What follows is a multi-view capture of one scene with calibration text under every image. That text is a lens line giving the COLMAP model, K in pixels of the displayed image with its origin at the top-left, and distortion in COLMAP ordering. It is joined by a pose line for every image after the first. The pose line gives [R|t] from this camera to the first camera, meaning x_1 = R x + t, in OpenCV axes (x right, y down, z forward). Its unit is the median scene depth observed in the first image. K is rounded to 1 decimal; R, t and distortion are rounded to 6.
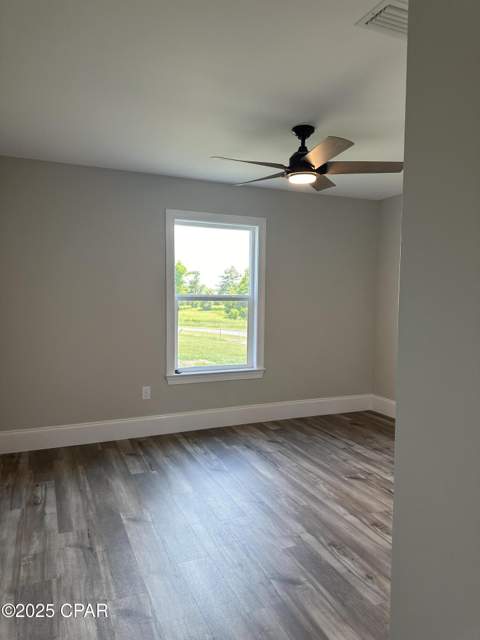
lens RADIAL K [[452.8, 0, 240.0], [0, 452.8, 320.0], [0, 0, 1]] dist [0.070857, -0.000908]
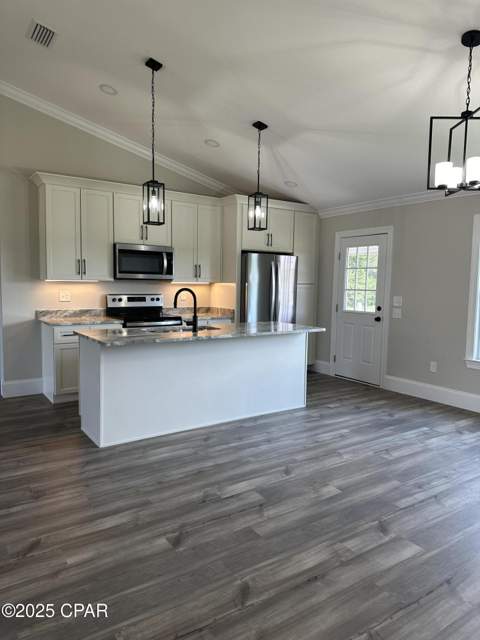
lens RADIAL K [[444.8, 0, 240.0], [0, 444.8, 320.0], [0, 0, 1]] dist [-0.006513, -0.005040]
pose [[0.161781, 0.077481, -0.983780, 0.835715], [-0.067951, 0.995421, 0.067224, -0.013353], [0.984484, 0.055974, 0.166306, 0.236771]]
